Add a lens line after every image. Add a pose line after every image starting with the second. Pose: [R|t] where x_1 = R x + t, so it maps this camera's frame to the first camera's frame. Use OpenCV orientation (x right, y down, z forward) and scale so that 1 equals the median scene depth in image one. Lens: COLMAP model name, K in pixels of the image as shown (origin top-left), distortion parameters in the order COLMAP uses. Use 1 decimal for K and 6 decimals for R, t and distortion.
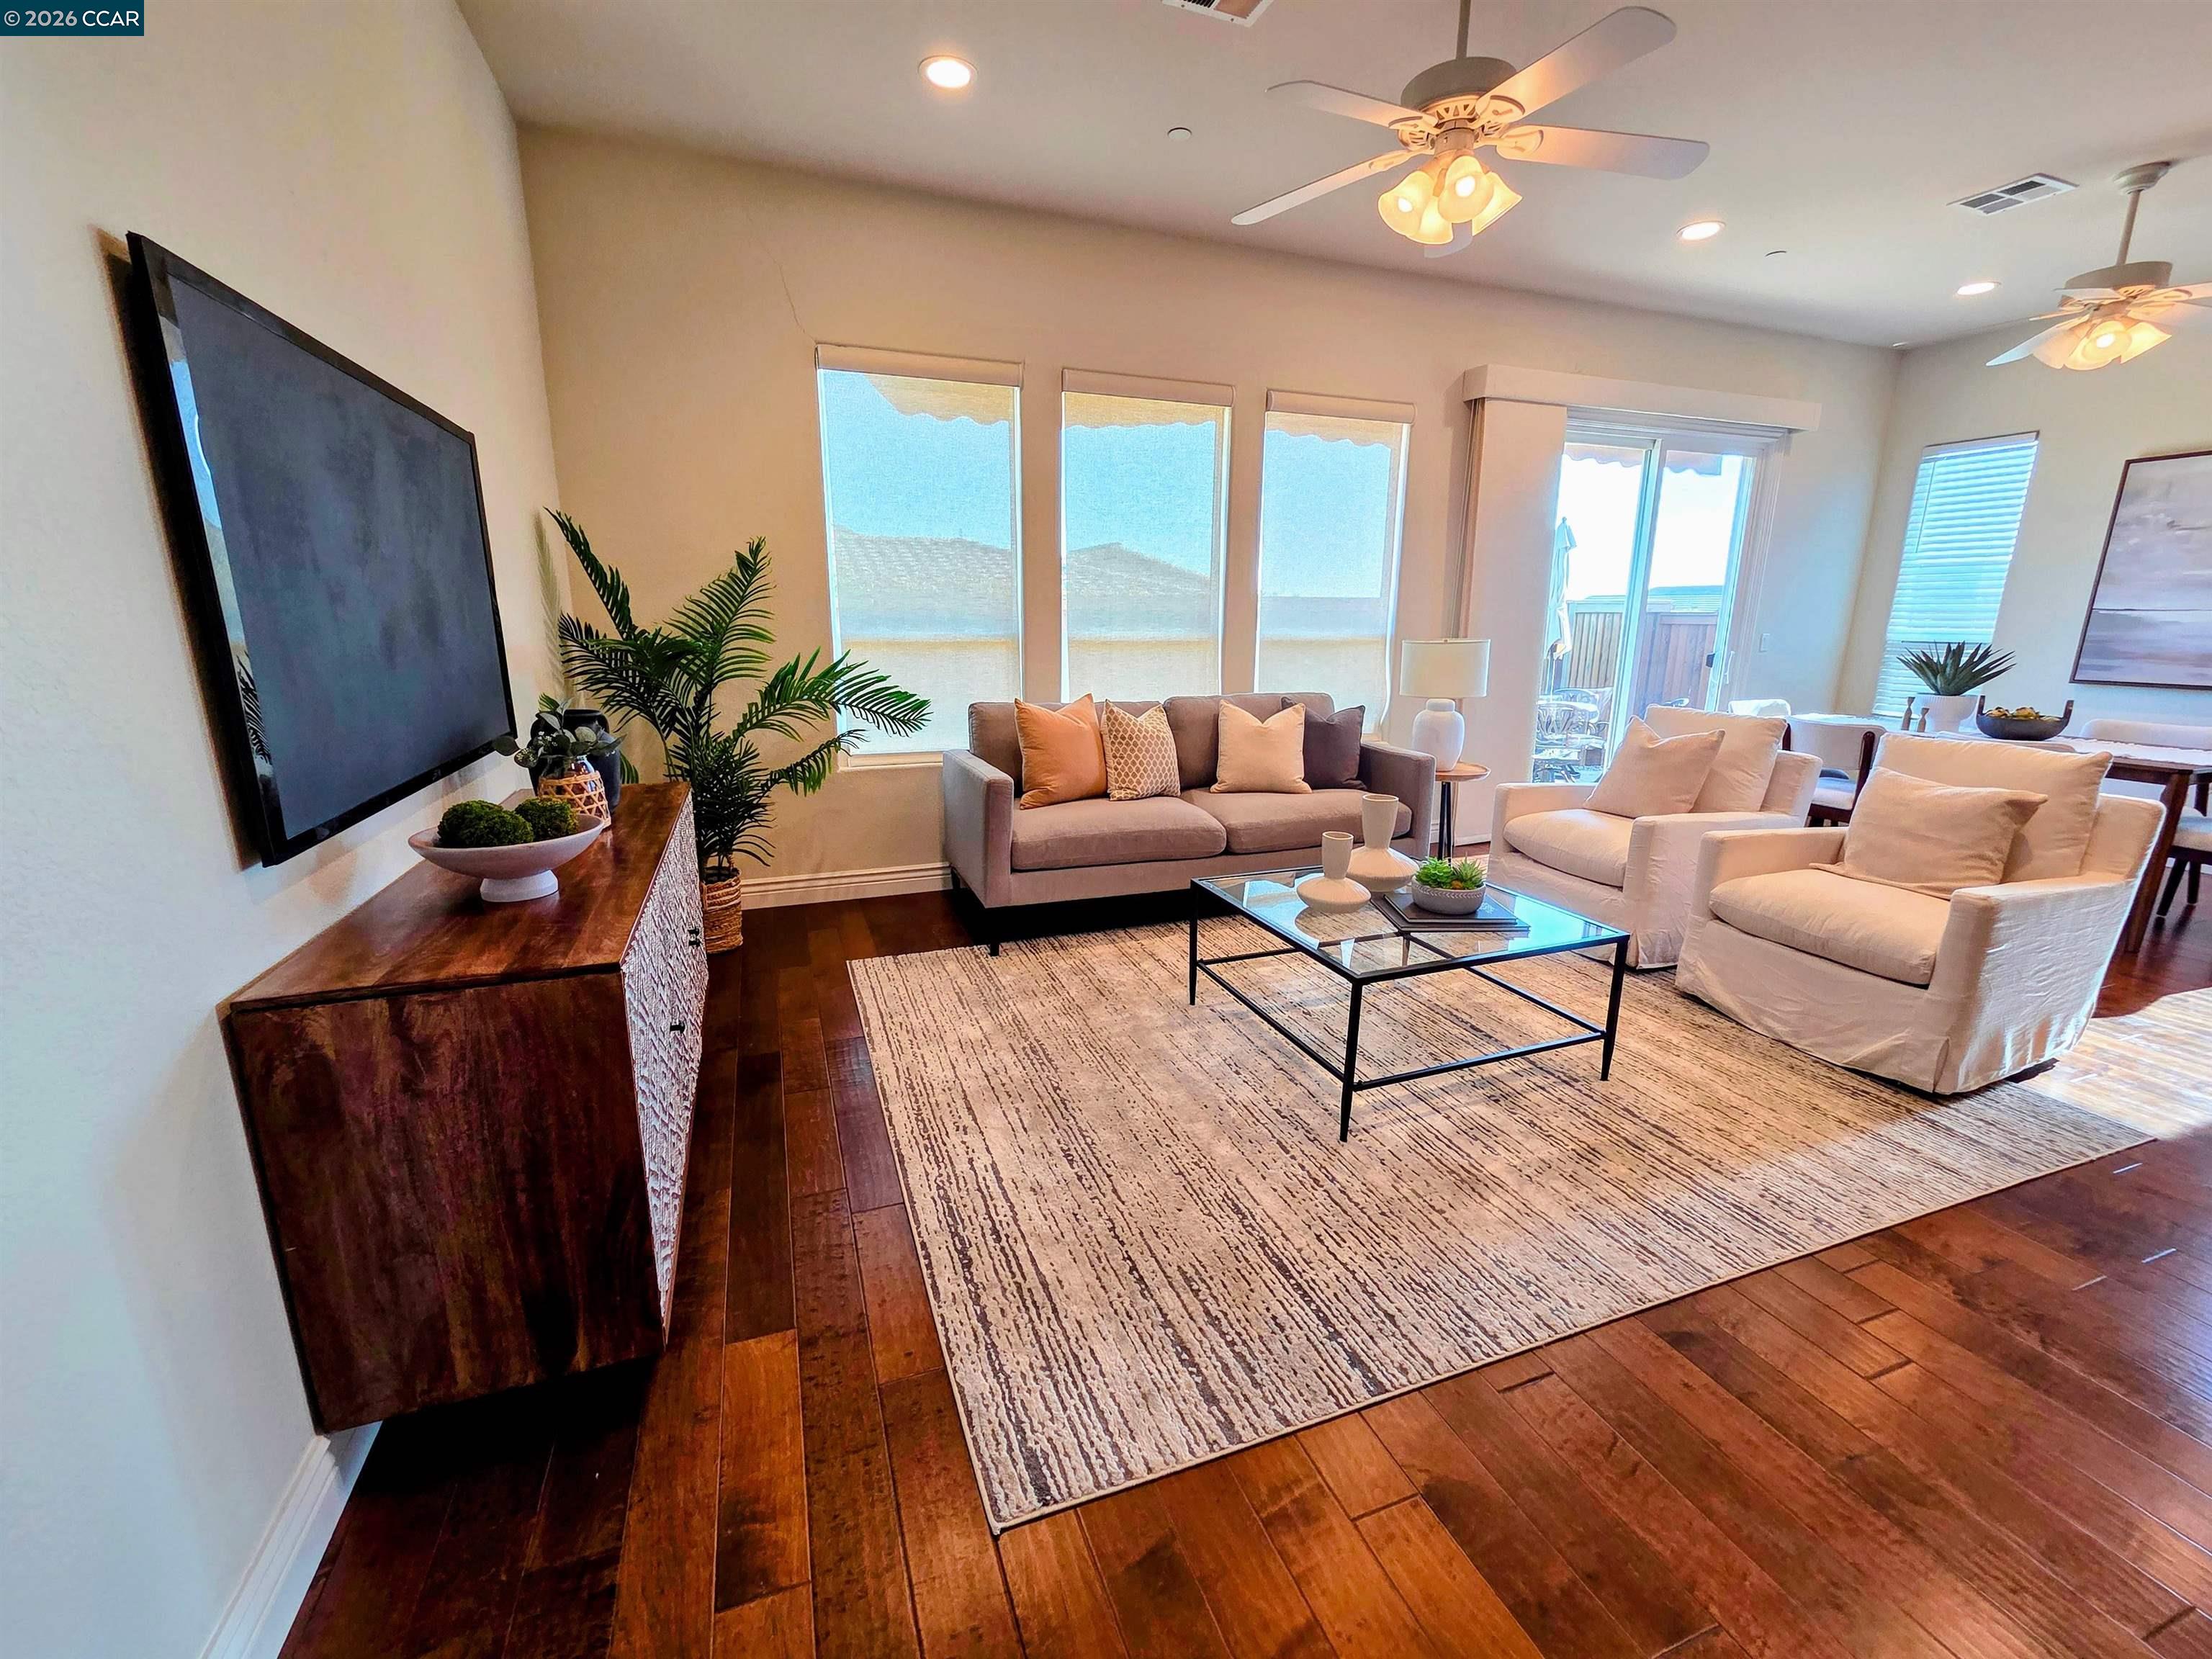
lens RADIAL K [[909.0, 0, 1103.0], [0, 909.0, 828.2], [0, 0, 1]] dist [-0.000427, 0.000381]
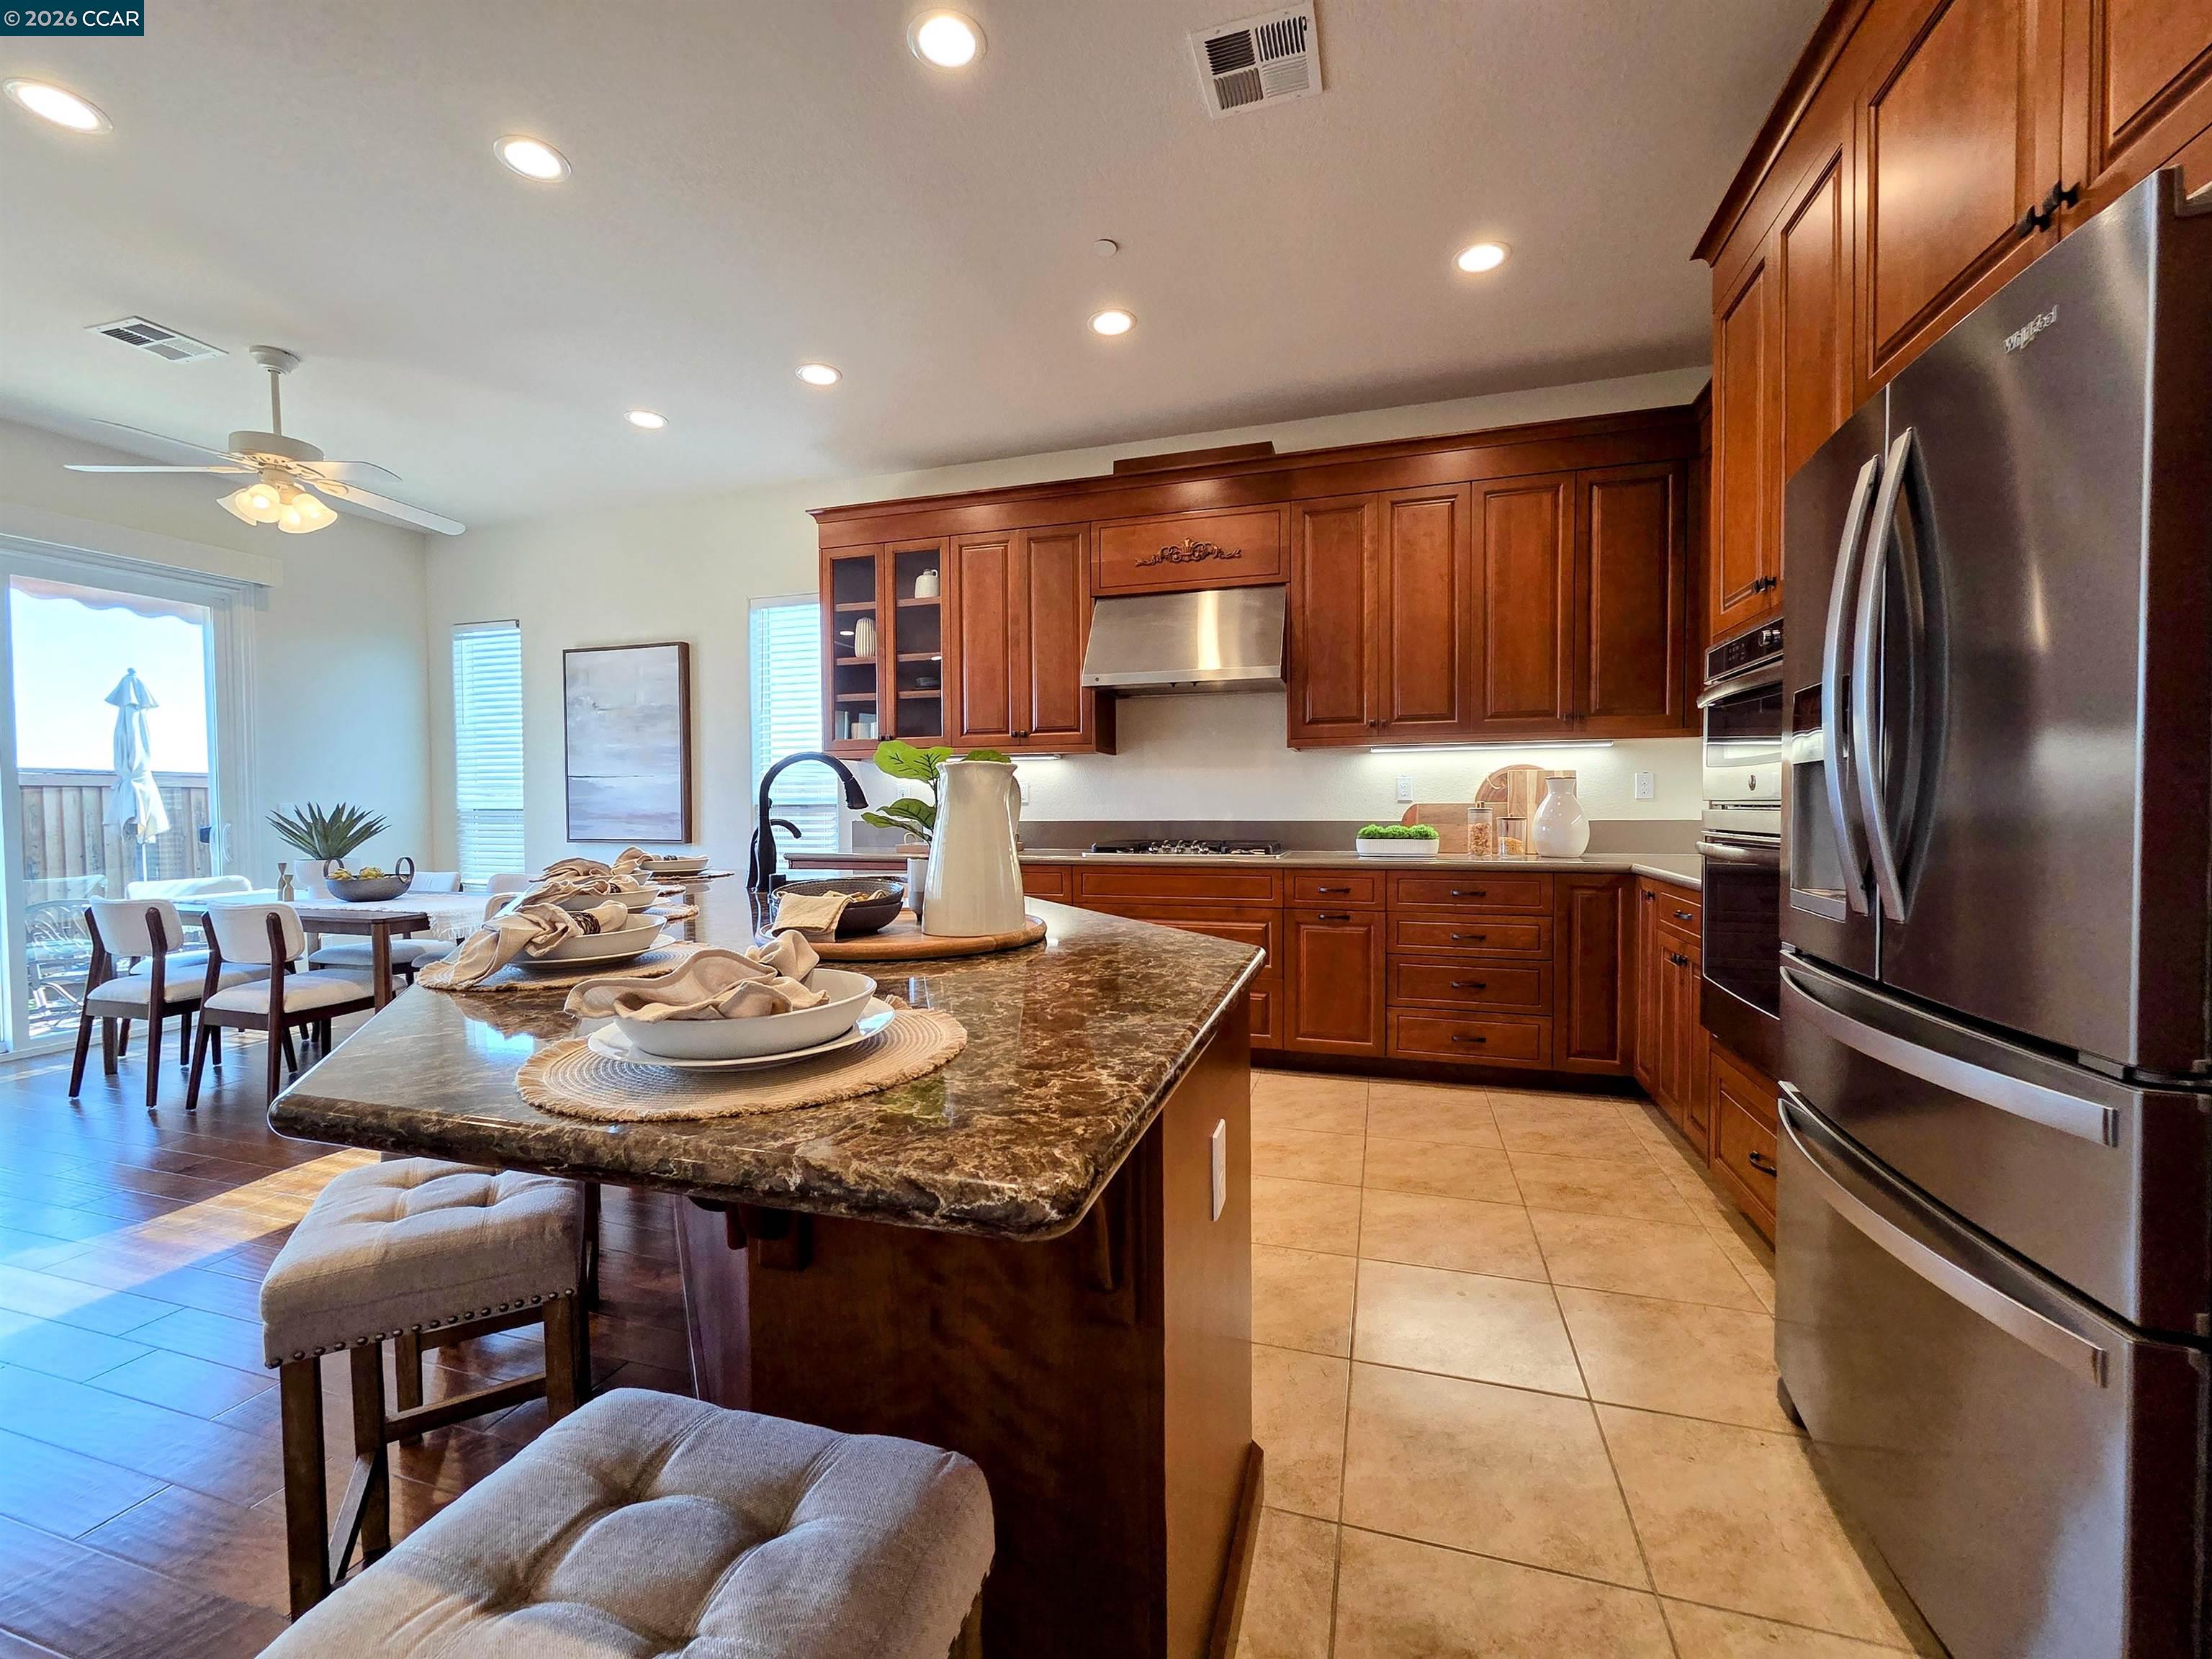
lens RADIAL K [[909.0, 0, 1096.5], [0, 909.0, 832.4], [0, 0, 1]] dist [-0.000427, 0.000381]
pose [[0.615959, -0.035385, 0.786983, 1.035900], [0.188626, 0.976556, -0.103726, 0.109247], [-0.764862, 0.212337, 0.608193, -0.271738]]
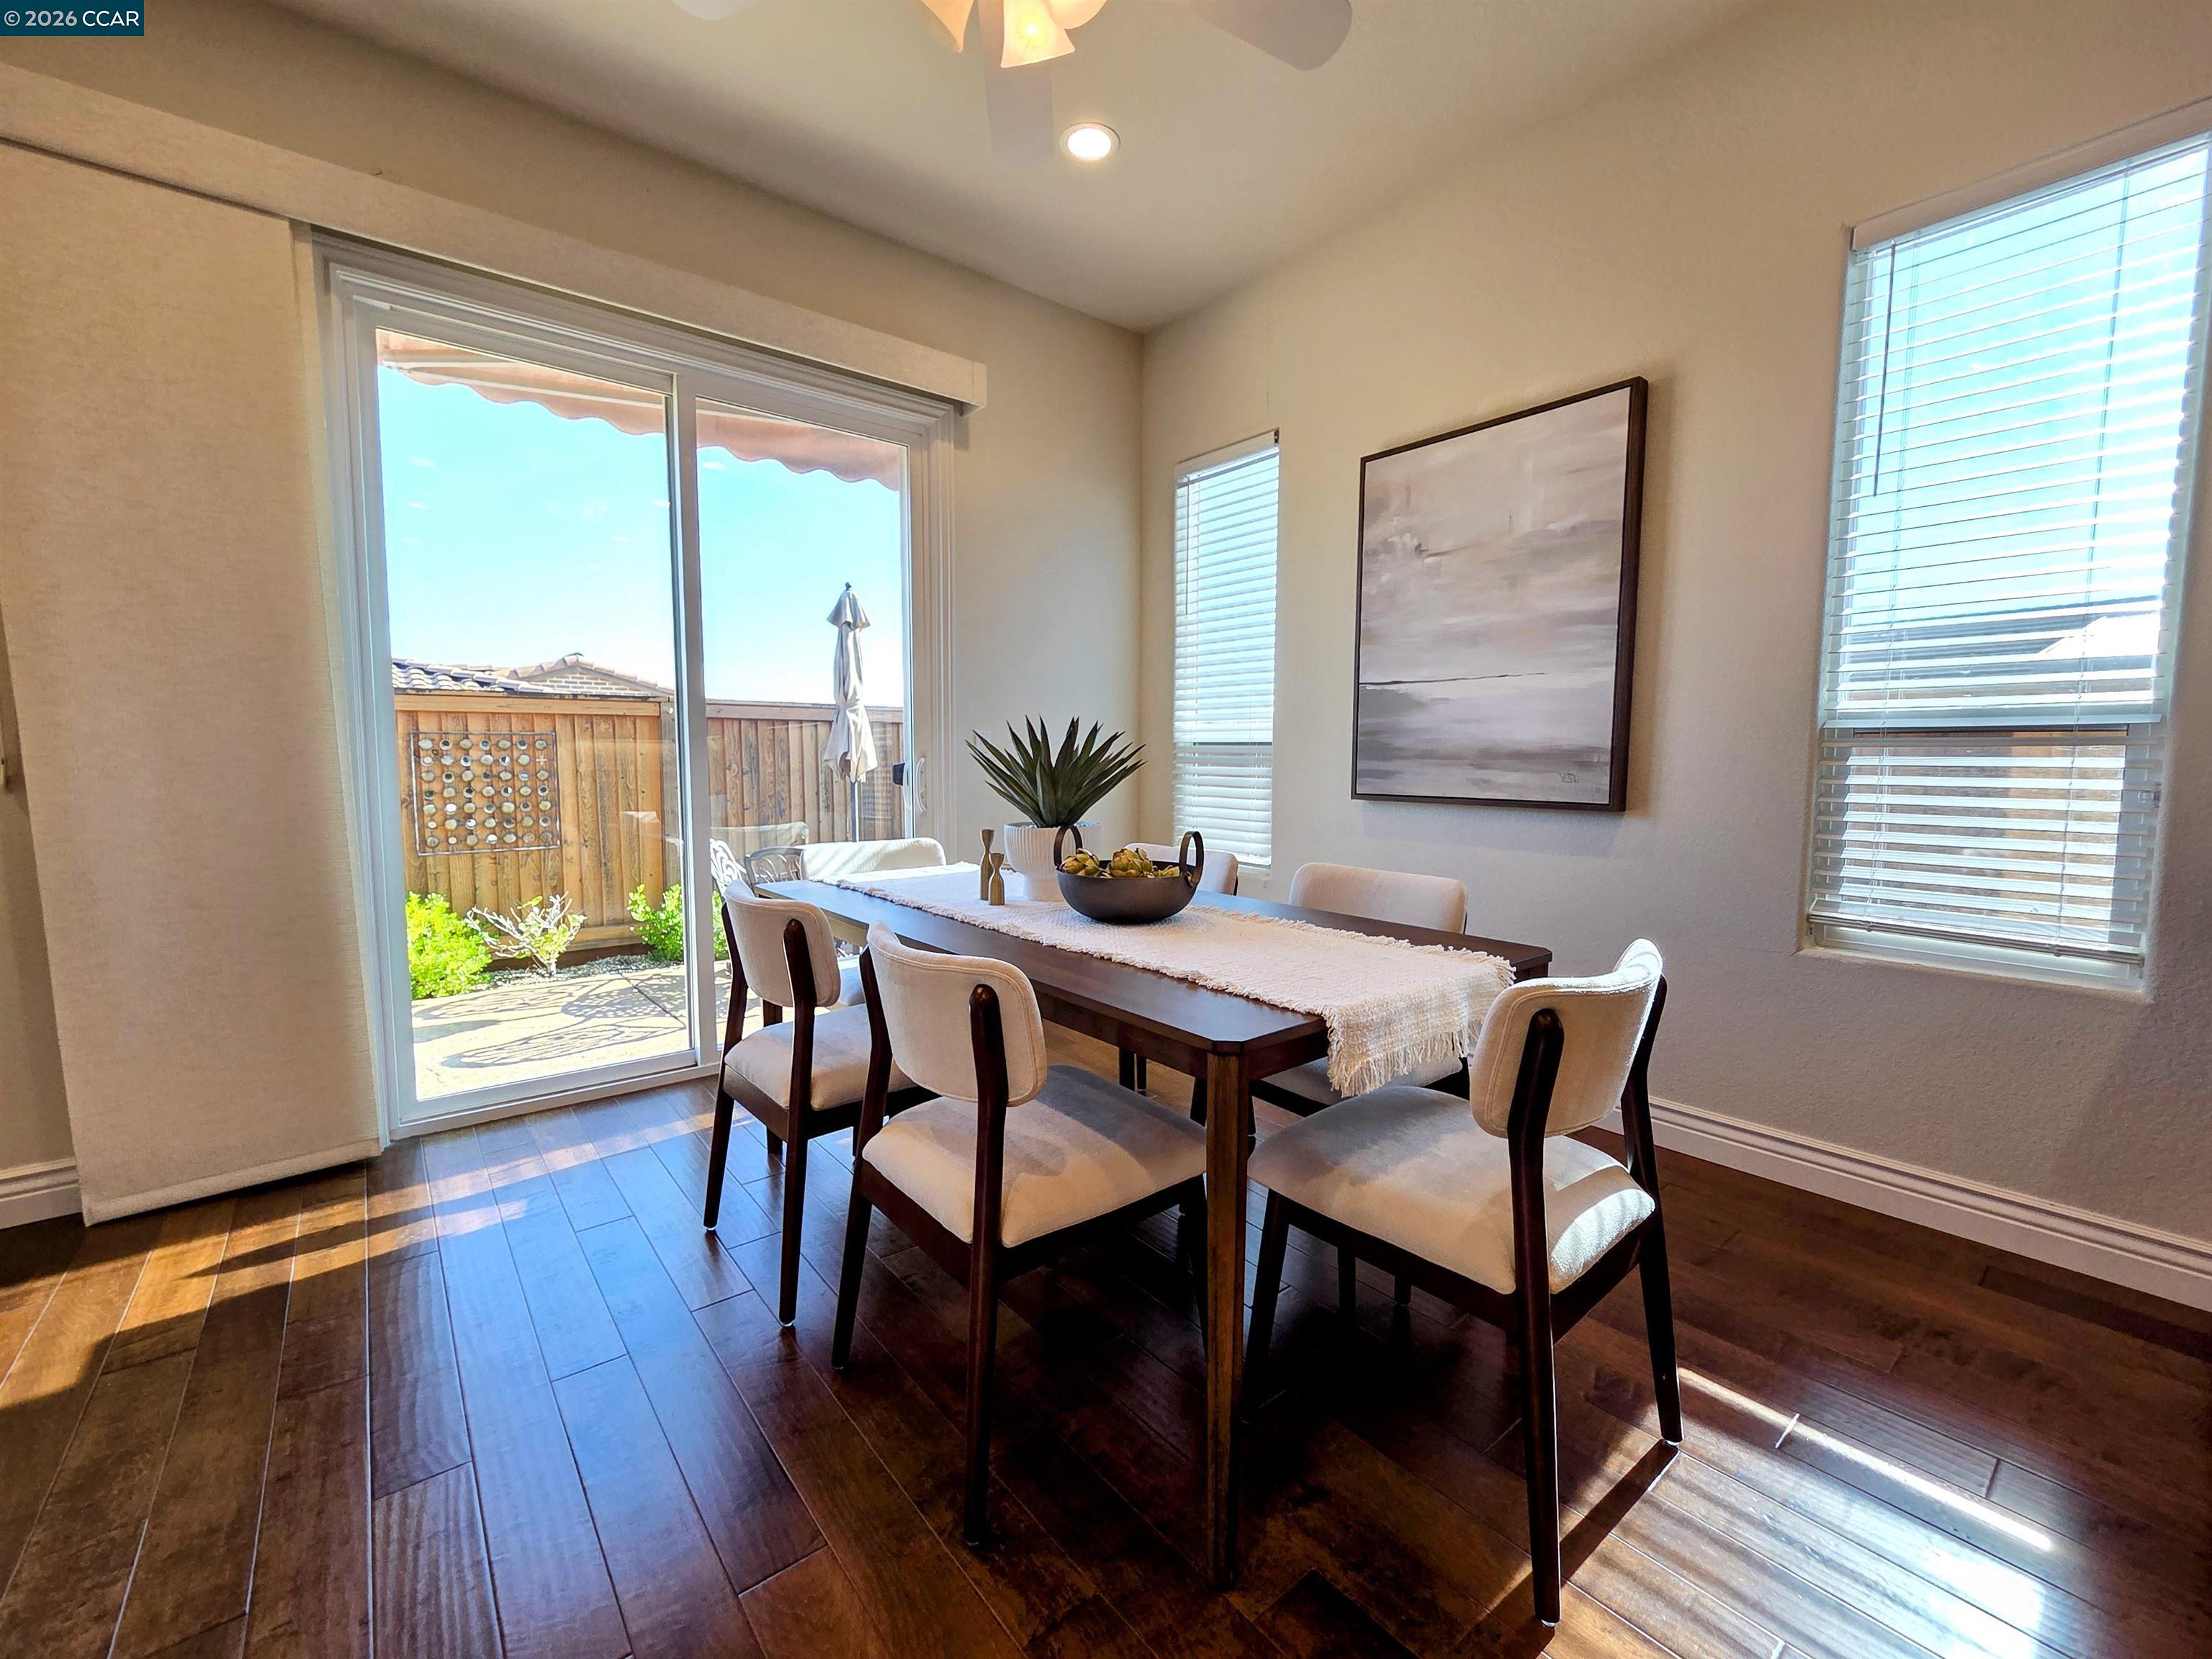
lens RADIAL K [[909.0, 0, 1103.3], [0, 909.0, 835.2], [0, 0, 1]] dist [-0.000427, 0.000381]
pose [[0.947171, -0.032002, 0.319127, 1.212542], [0.076418, 0.988872, -0.127645, -0.116426], [-0.311491, 0.145289, 0.939077, 0.803569]]
